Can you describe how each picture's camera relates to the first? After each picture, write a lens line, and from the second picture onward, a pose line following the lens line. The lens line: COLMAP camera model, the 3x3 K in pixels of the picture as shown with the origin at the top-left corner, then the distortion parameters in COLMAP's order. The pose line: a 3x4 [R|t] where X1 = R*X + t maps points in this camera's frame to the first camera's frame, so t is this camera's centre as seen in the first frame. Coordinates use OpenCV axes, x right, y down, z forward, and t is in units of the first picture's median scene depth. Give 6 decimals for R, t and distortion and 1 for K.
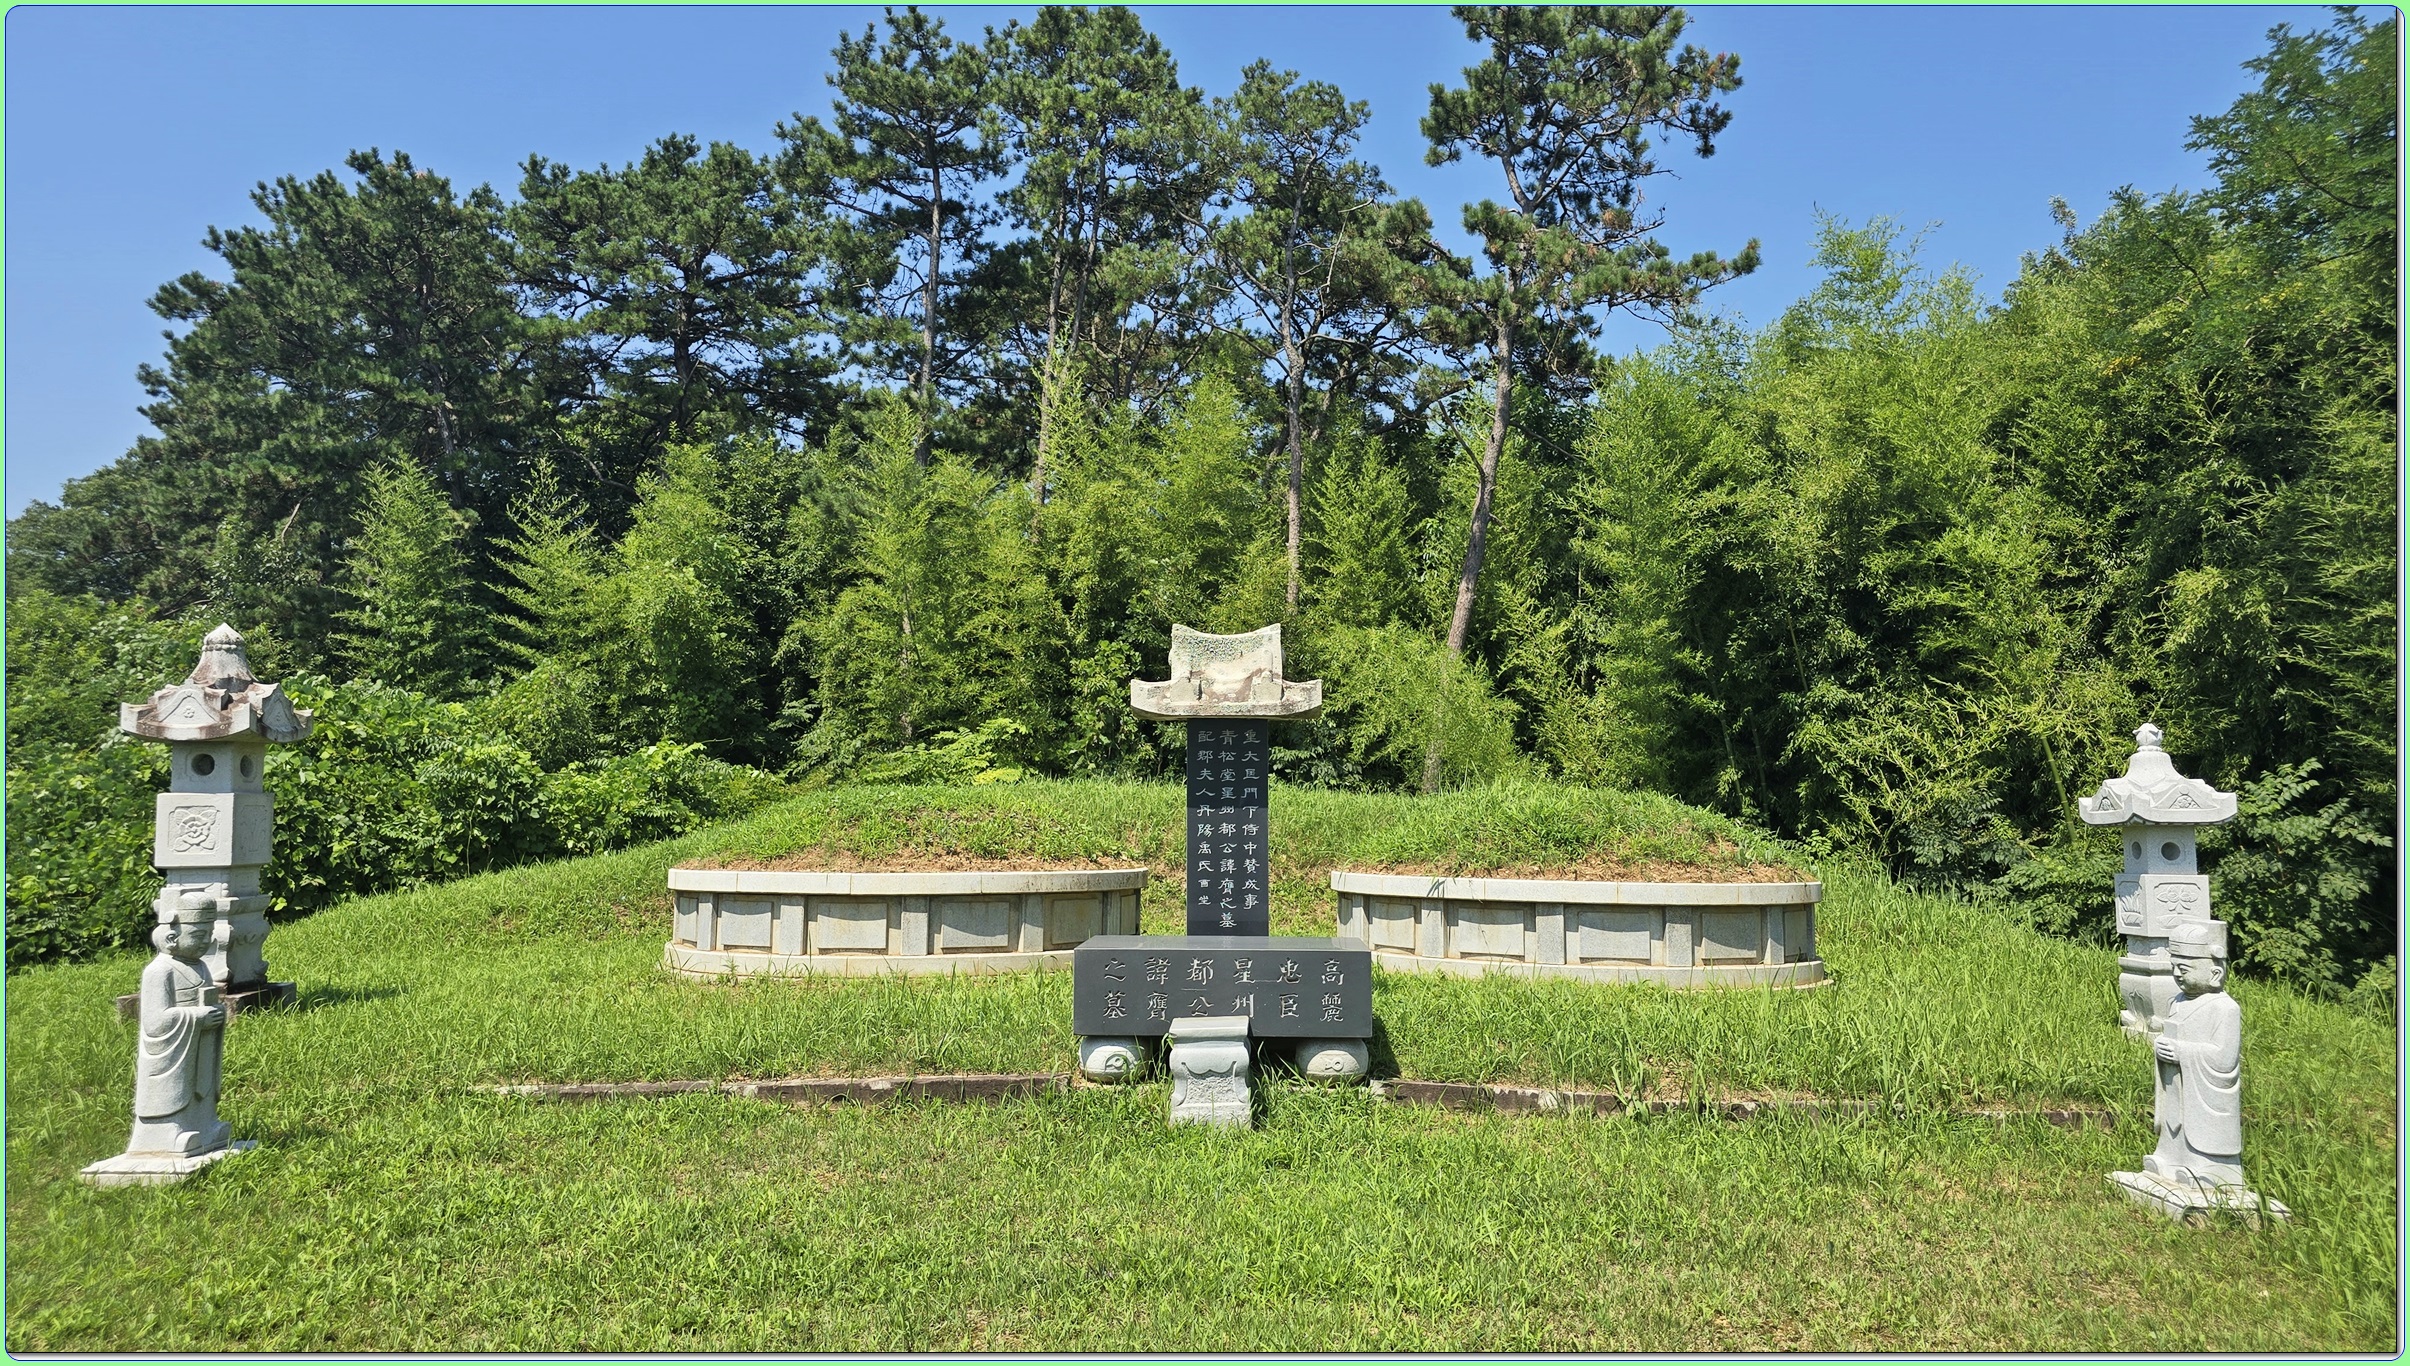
lens RADIAL K [[1623.1, 0, 1208.0], [0, 1623.1, 658.9], [0, 0, 1]] dist [0.094891, -0.129545]
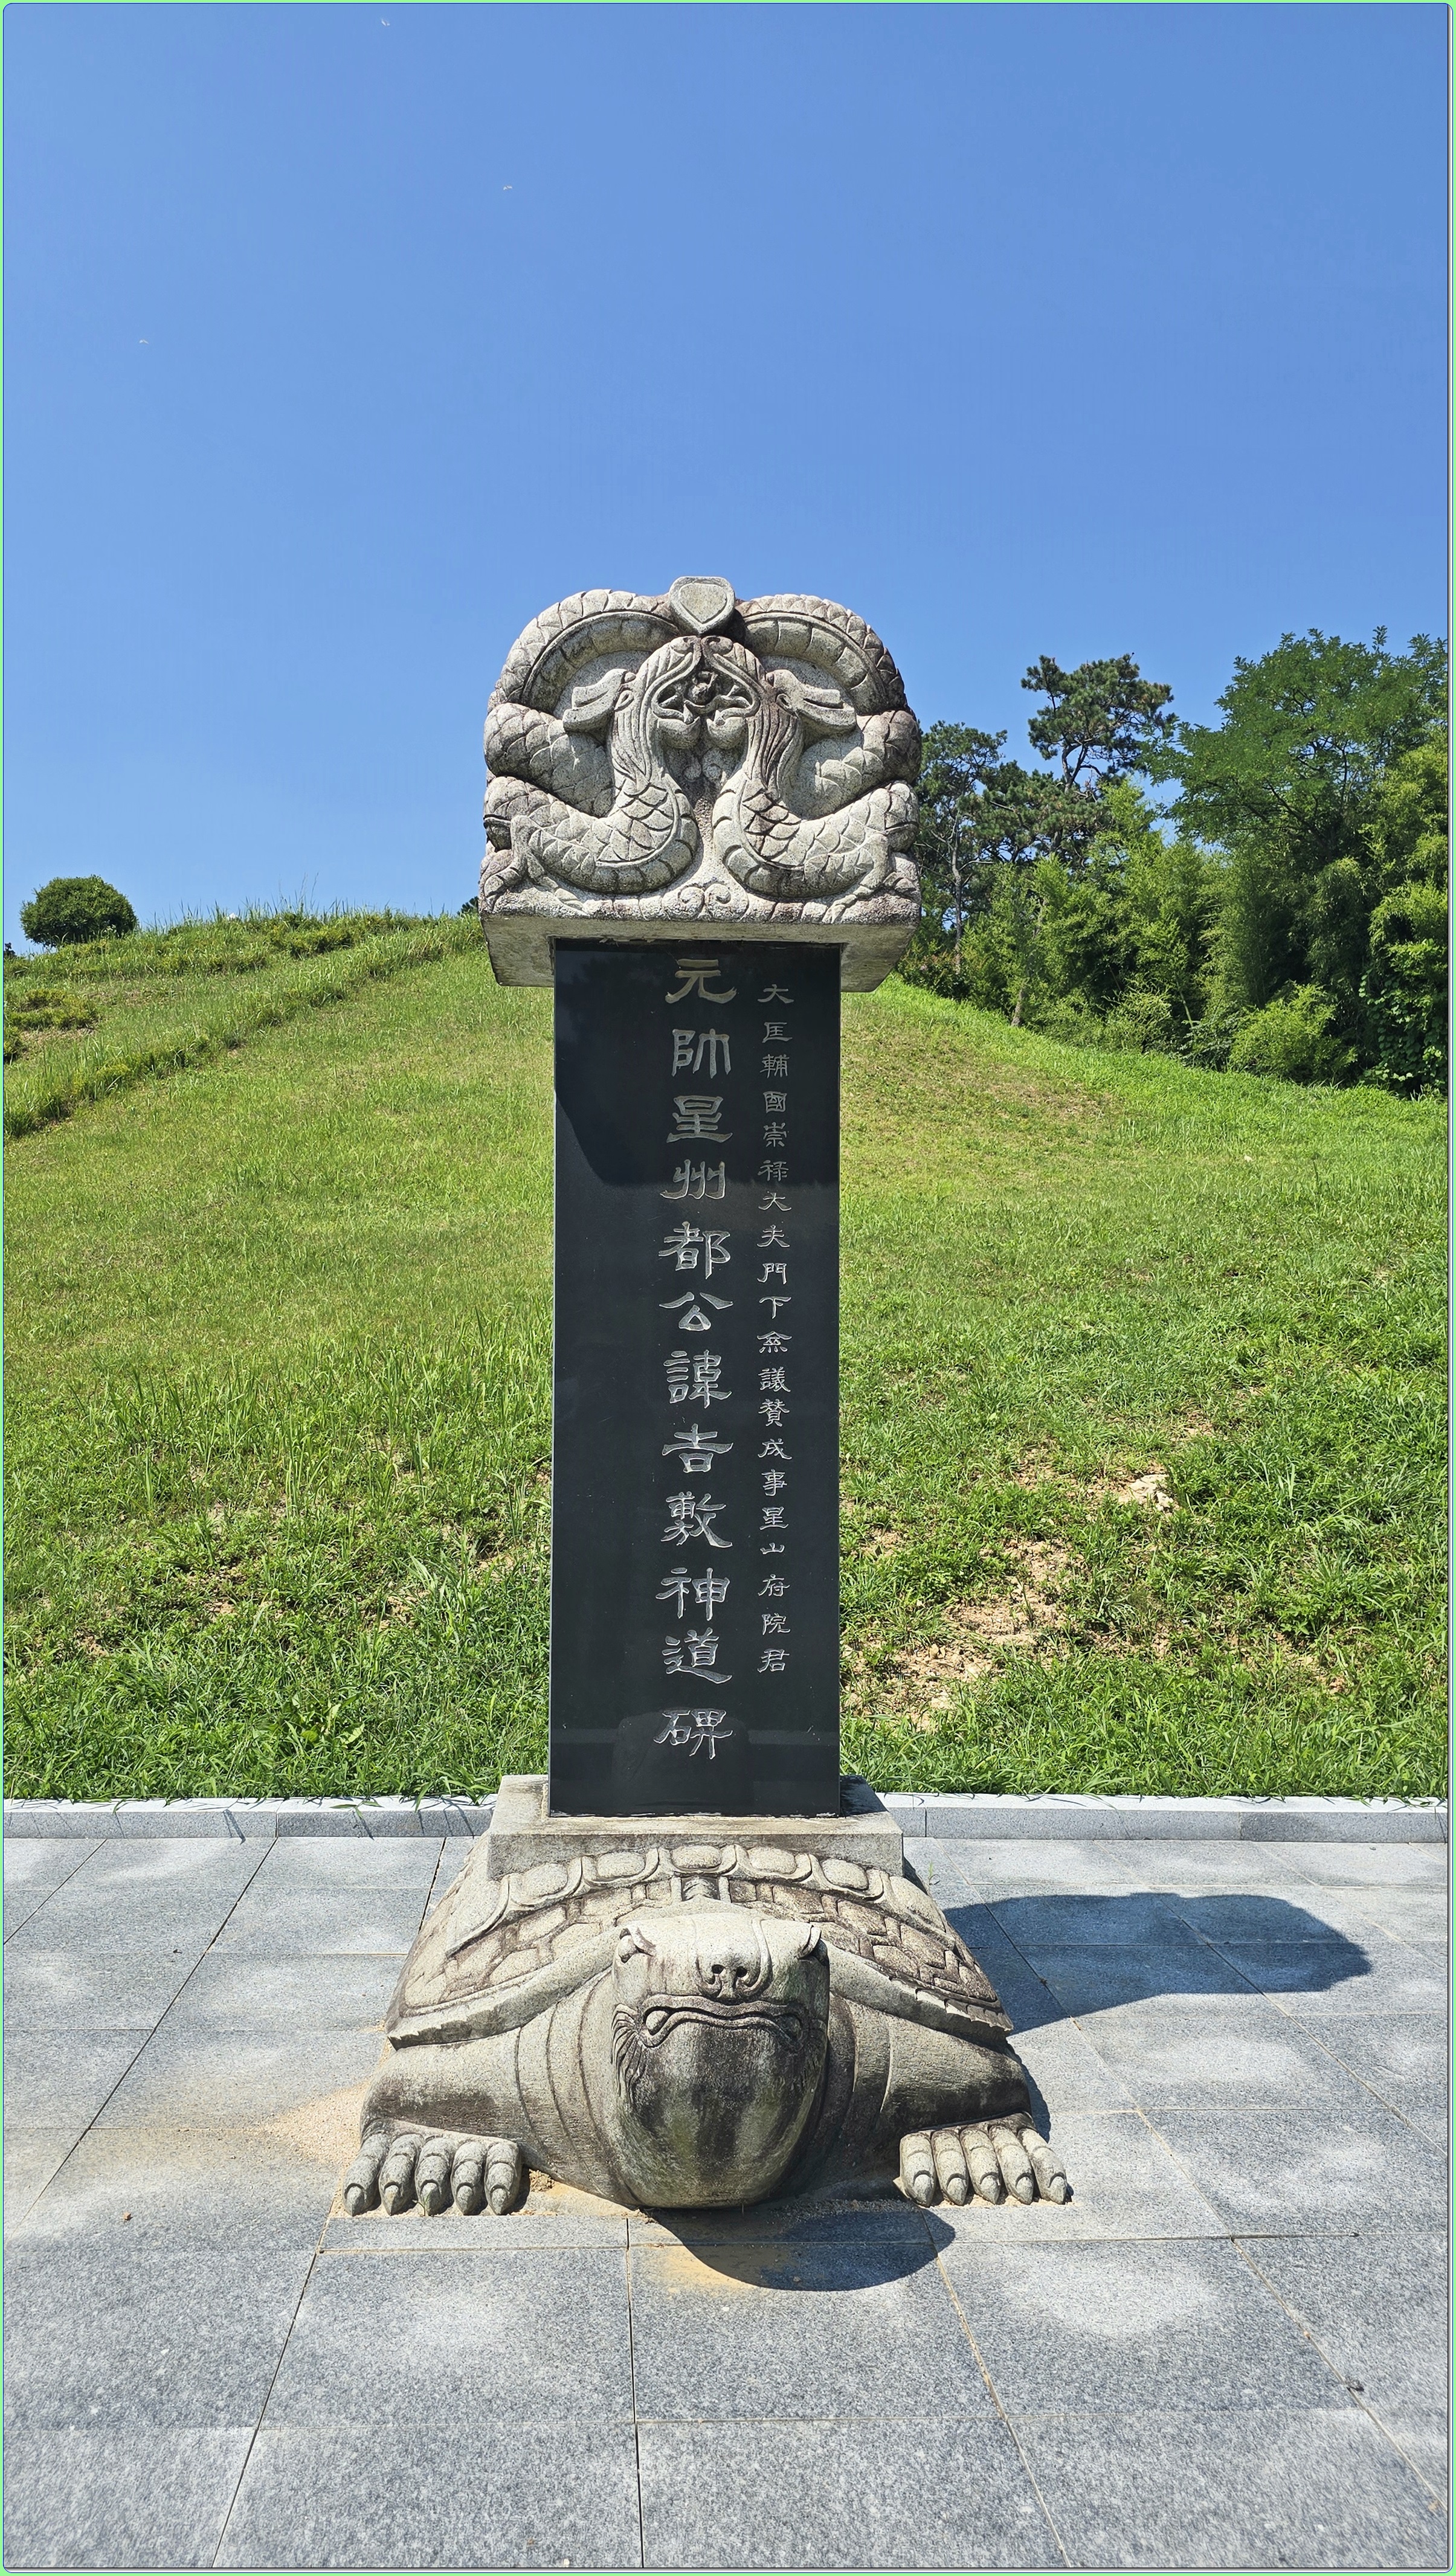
lens RADIAL K [[1728.4, 0, 693.7], [0, 1728.4, 1292.7], [0, 0, 1]] dist [0.079835, -0.069769]
pose [[0.906381, -0.016570, -0.422136, 0.602691], [0.029890, 0.999242, 0.024954, 0.239189], [0.421402, -0.035236, 0.906189, -0.968674]]
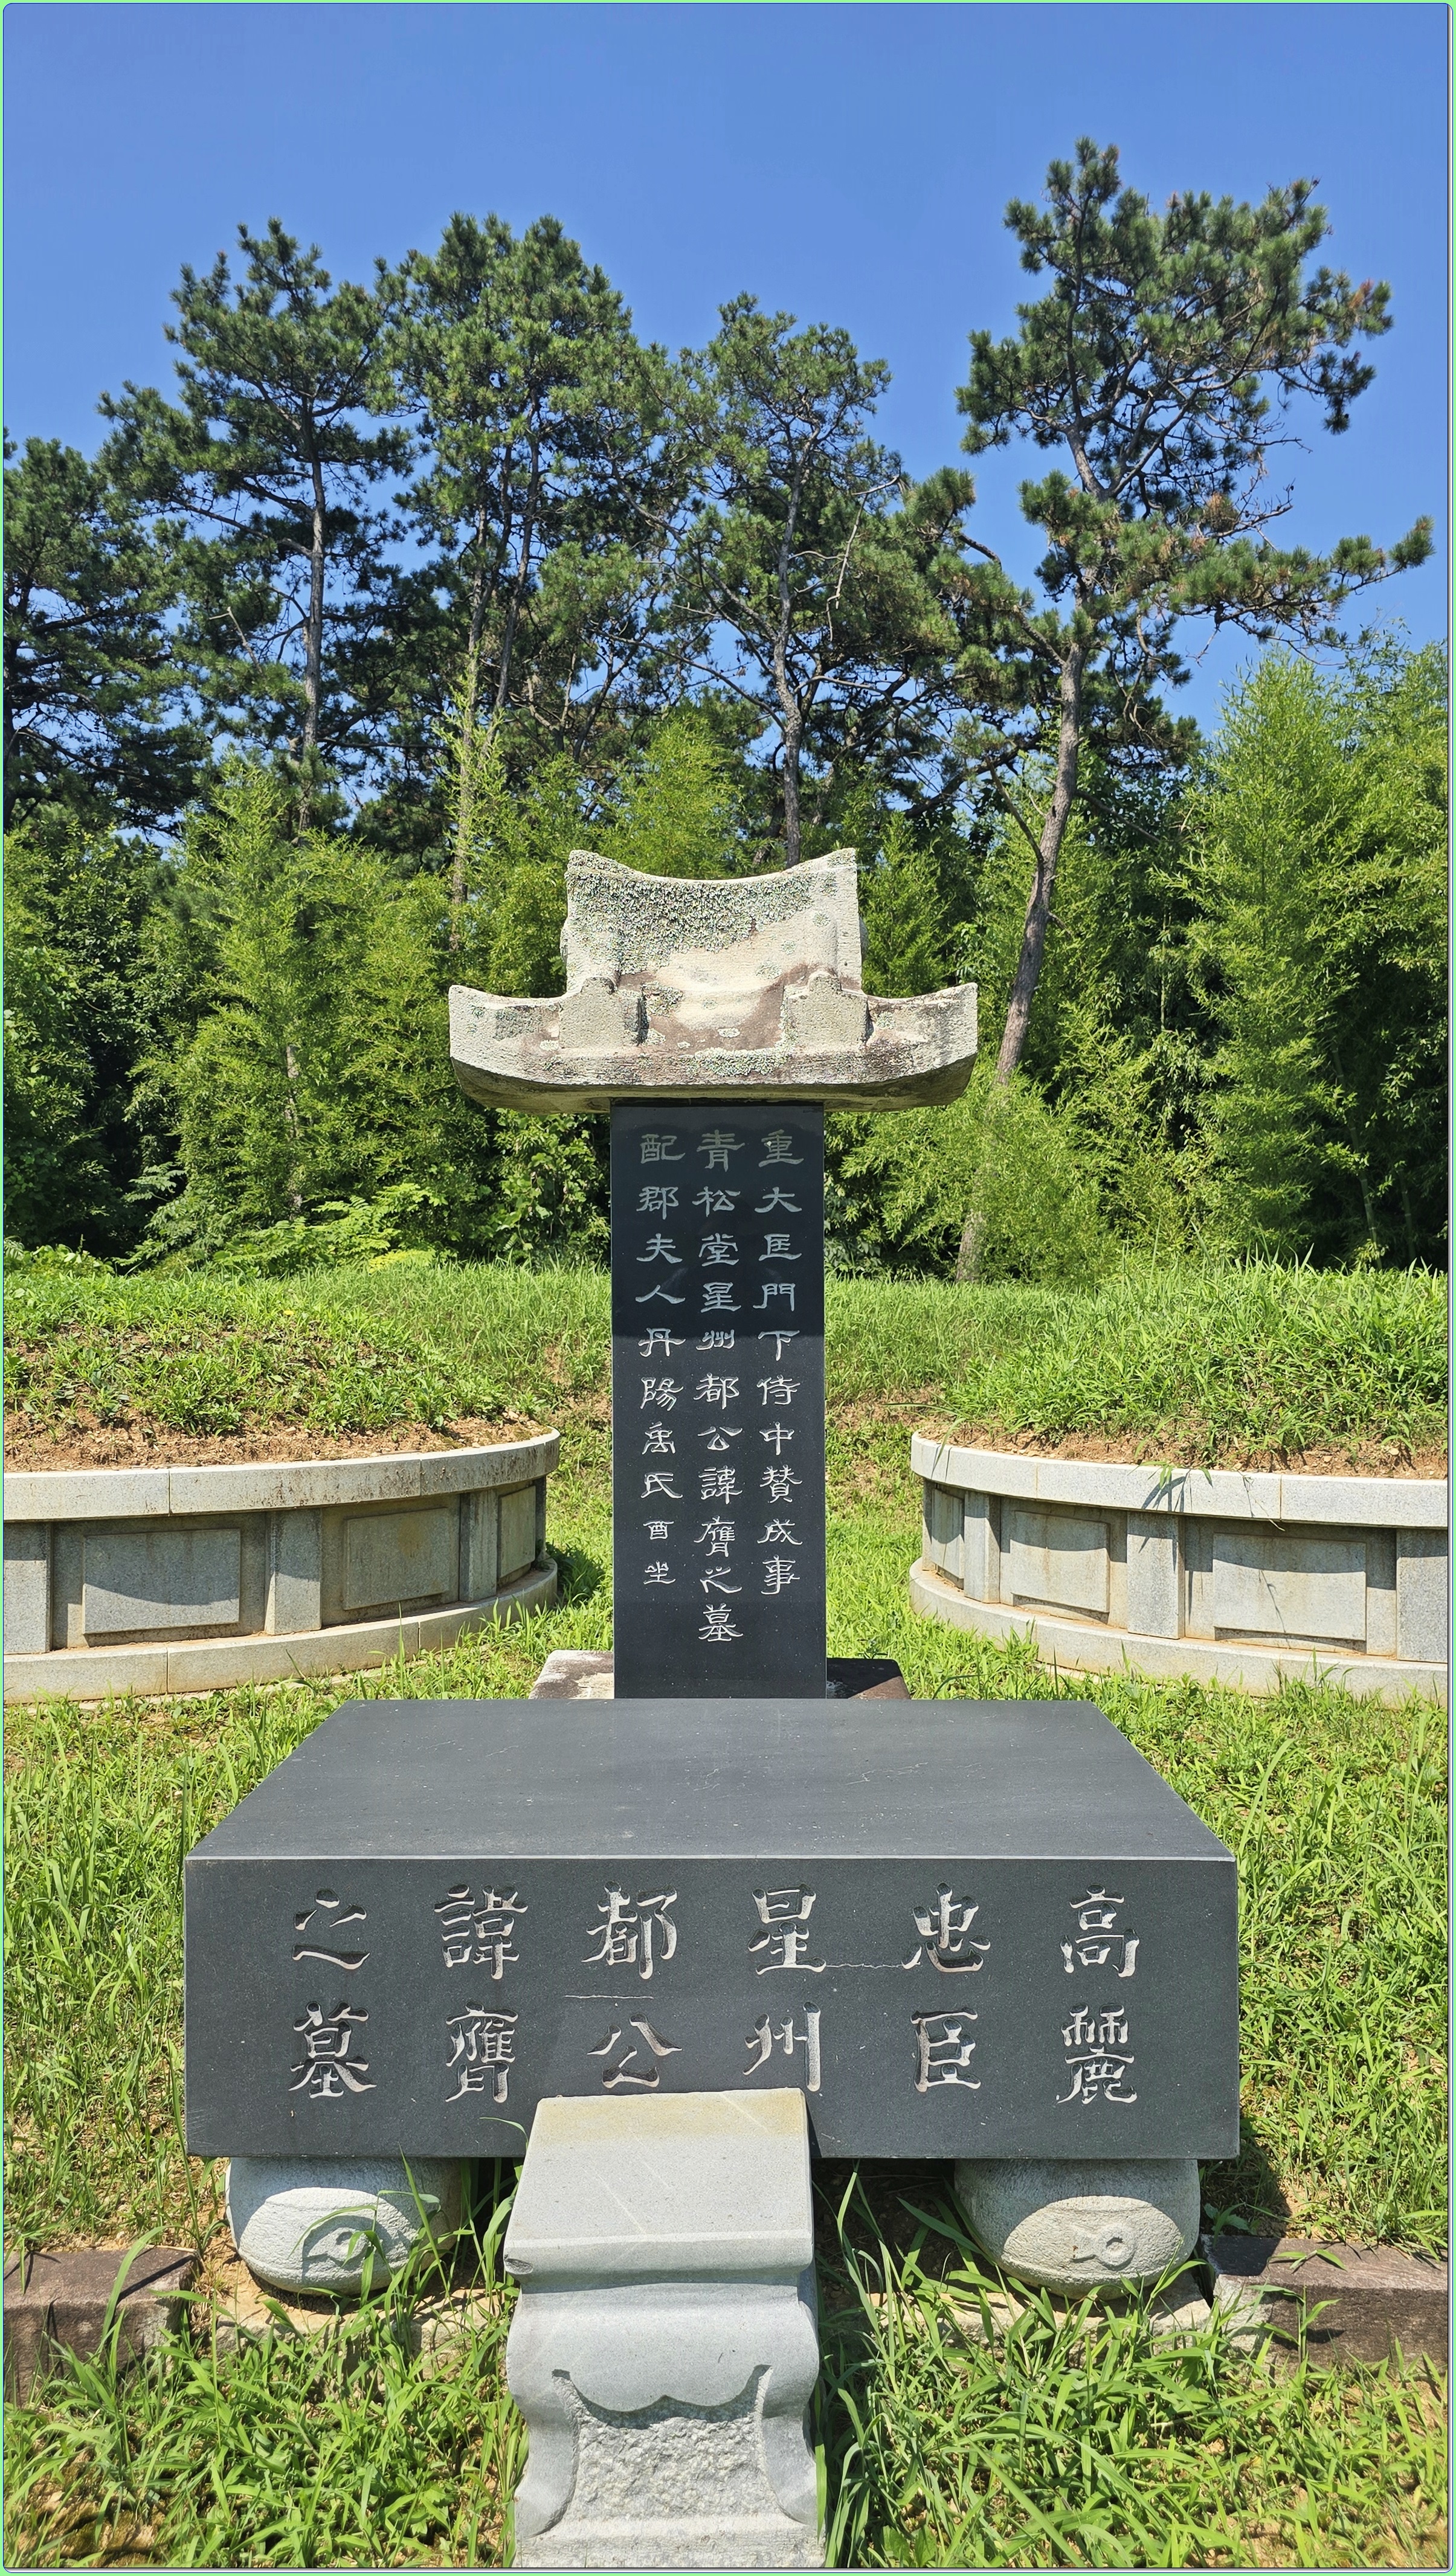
lens RADIAL K [[1770.4, 0, 728.0], [0, 1770.4, 1288.0], [0, 0, 1]] dist [0.023053, -0.000904]
pose [[0.999653, -0.005934, 0.025649, 0.000971], [0.003662, 0.996134, 0.087766, 0.011434], [-0.026071, -0.087642, 0.995811, 0.151455]]
